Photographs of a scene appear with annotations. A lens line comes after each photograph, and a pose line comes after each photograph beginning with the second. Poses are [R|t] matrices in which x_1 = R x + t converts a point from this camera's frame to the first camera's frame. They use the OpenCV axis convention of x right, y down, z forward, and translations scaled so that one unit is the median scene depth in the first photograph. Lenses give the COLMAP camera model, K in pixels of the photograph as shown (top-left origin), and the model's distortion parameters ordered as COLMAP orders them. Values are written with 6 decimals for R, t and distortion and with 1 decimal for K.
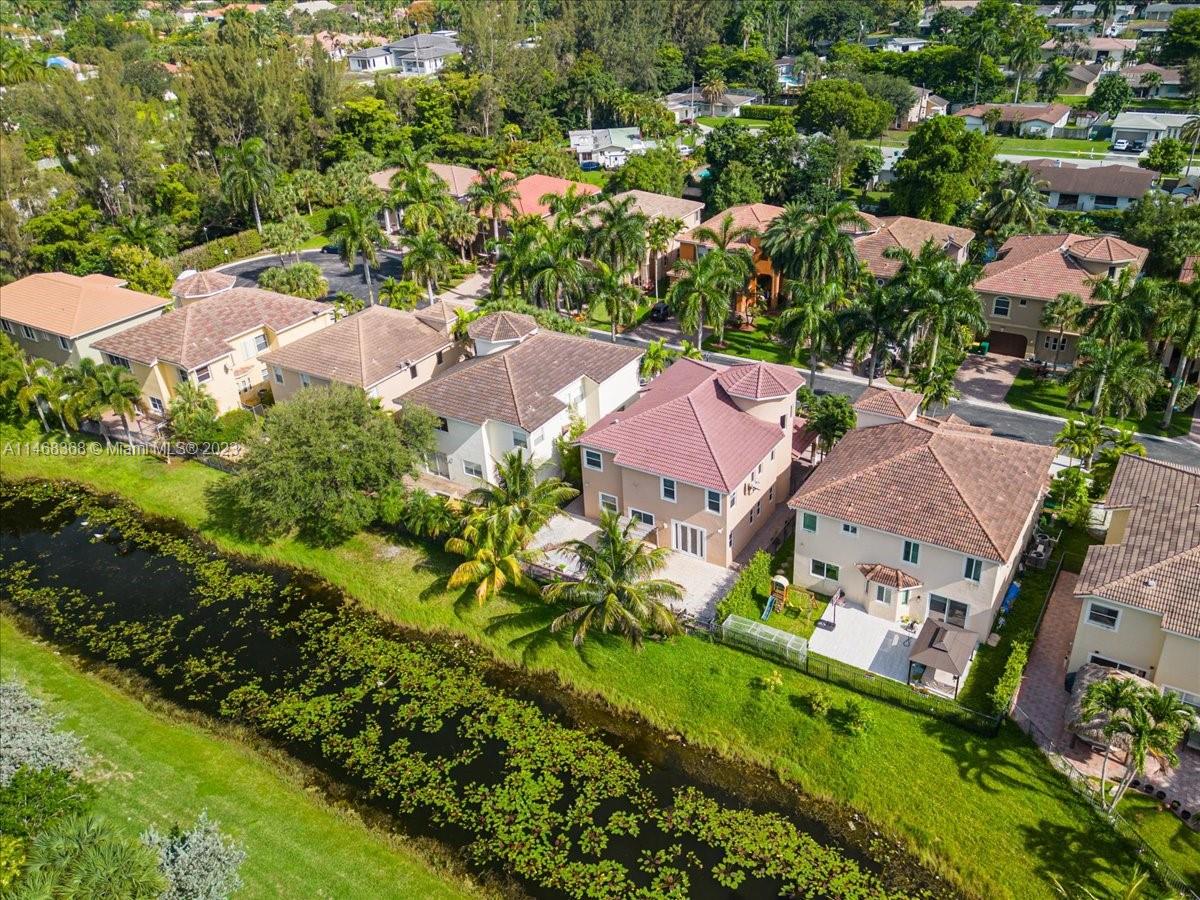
lens RADIAL K [[992.2, 0, 603.5], [0, 992.2, 460.7], [0, 0, 1]] dist [0.049018, -0.028362]
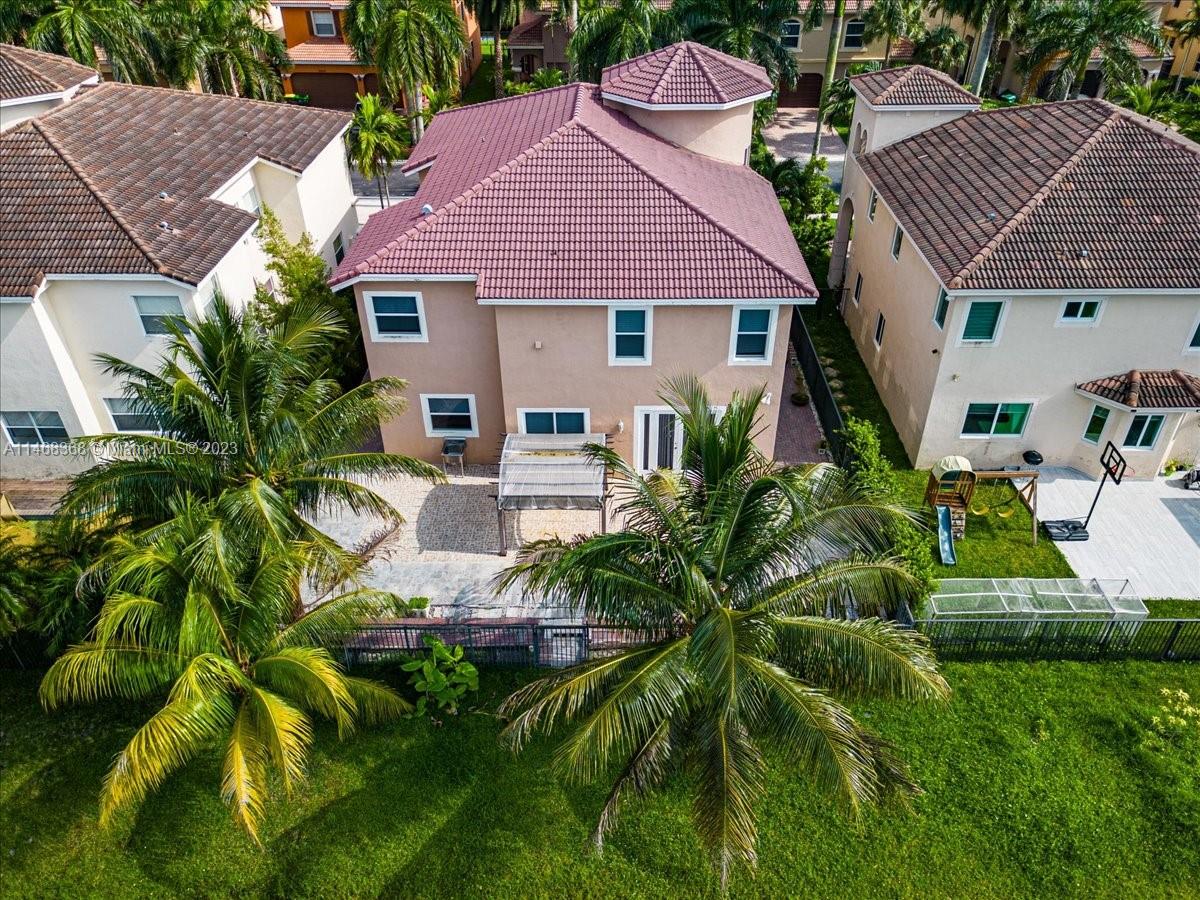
lens RADIAL K [[853.1, 0, 608.8], [0, 853.1, 441.3], [0, 0, 1]] dist [0.080074, -0.086972]
pose [[0.845248, -0.269147, 0.461644, -0.122262], [0.231592, 0.963055, 0.137445, 0.021811], [-0.481581, -0.009262, 0.876352, 0.733638]]
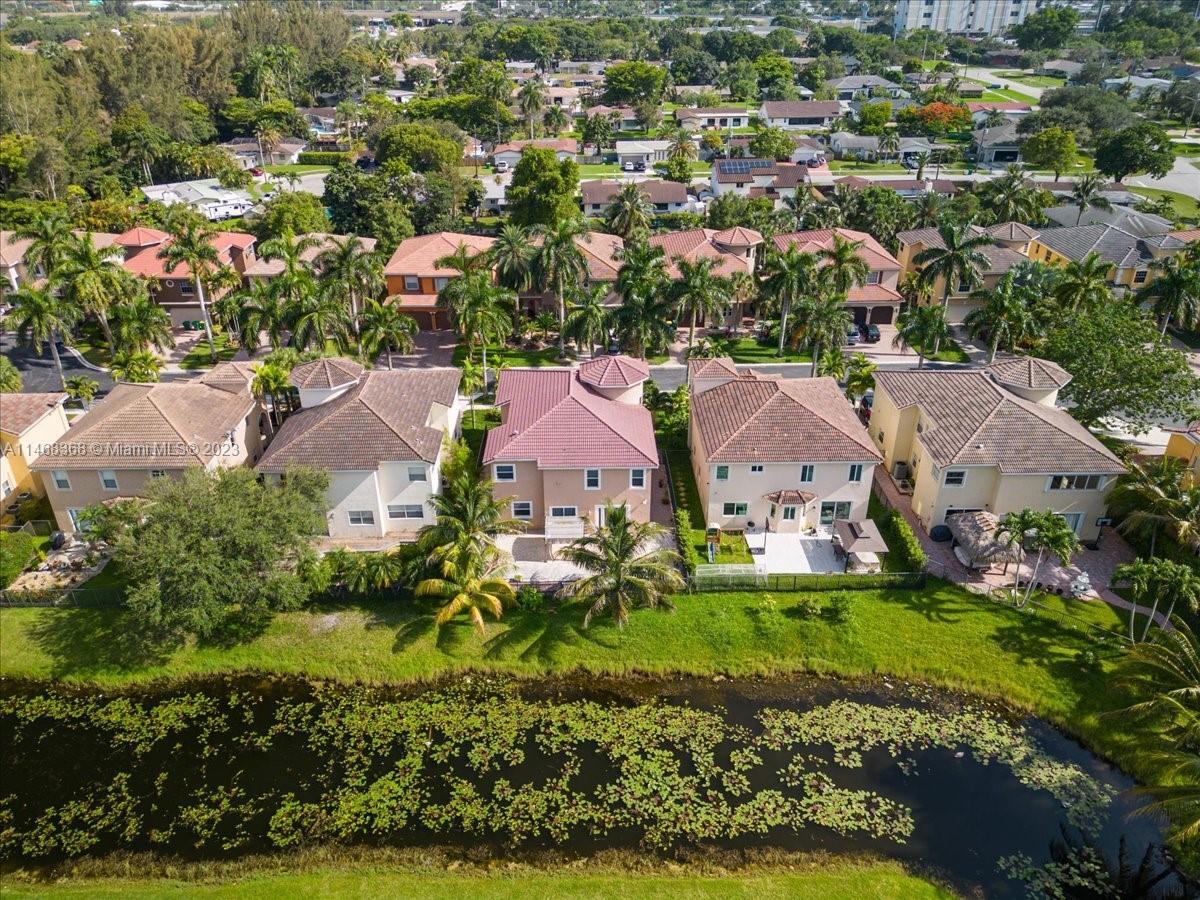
lens RADIAL K [[892.9, 0, 590.3], [0, 892.9, 440.8], [0, 0, 1]] dist [0.052860, -0.037042]
pose [[0.833951, -0.222800, 0.504863, -0.453057], [0.239499, 0.970349, 0.032608, -0.047990], [-0.497158, 0.093721, 0.862583, 0.146210]]
